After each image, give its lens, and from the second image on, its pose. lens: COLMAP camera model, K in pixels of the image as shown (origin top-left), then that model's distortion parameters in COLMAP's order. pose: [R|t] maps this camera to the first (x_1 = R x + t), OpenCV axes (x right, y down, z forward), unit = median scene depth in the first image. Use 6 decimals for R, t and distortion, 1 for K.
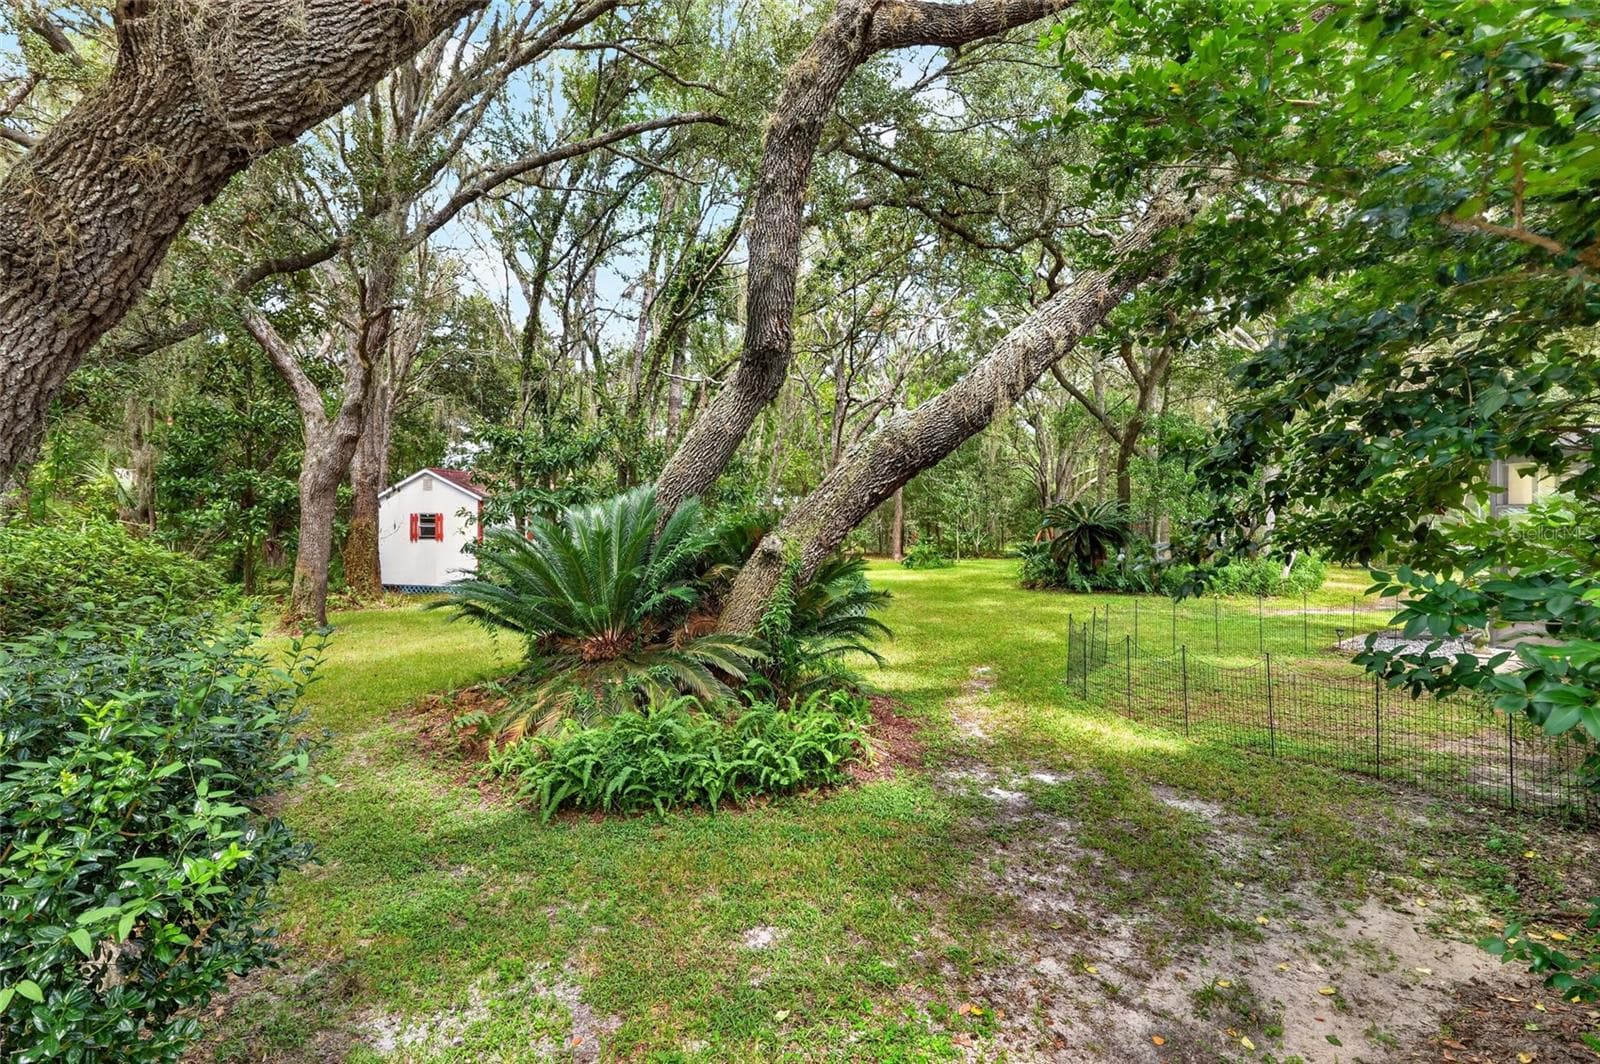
lens RADIAL K [[893.8, 0, 800.0], [0, 893.8, 532.0], [0, 0, 1]] dist [0.025954, -0.000004]
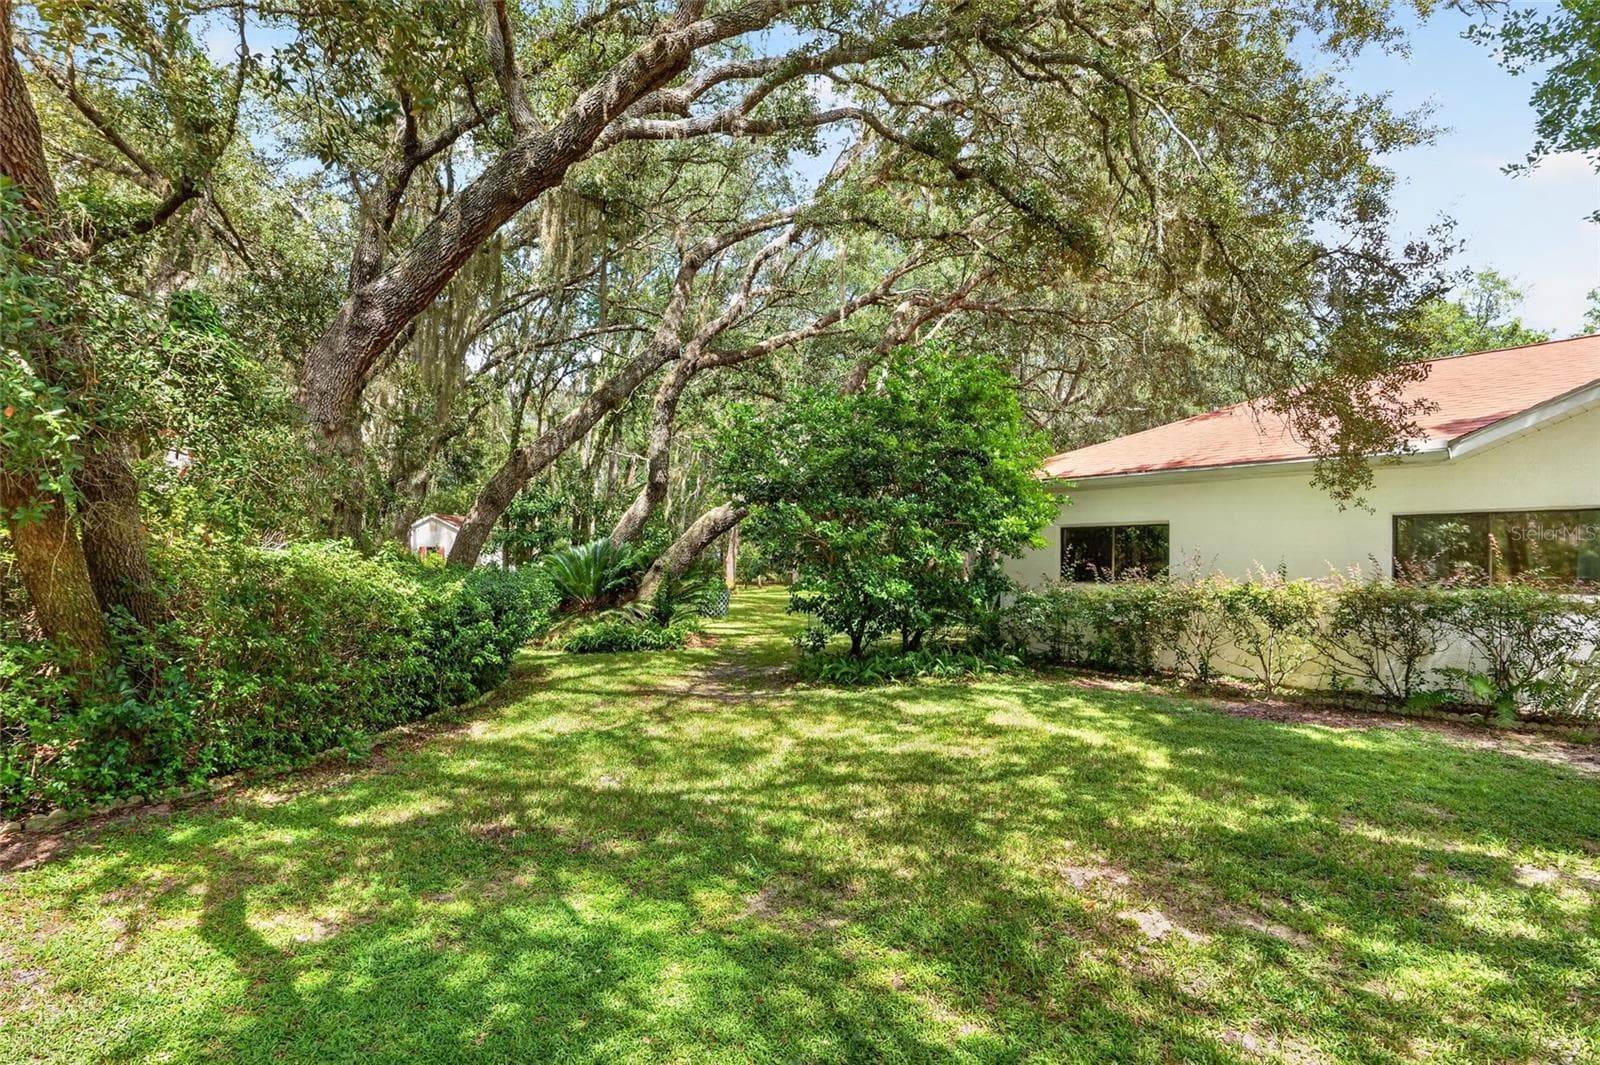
lens RADIAL K [[893.8, 0, 800.0], [0, 893.8, 532.5], [0, 0, 1]] dist [0.025954, -0.000004]
pose [[0.997453, 0.001848, 0.071299, 0.051343], [0.000876, 0.999272, -0.038146, 0.006806], [-0.071317, 0.038112, 0.996725, -0.423545]]
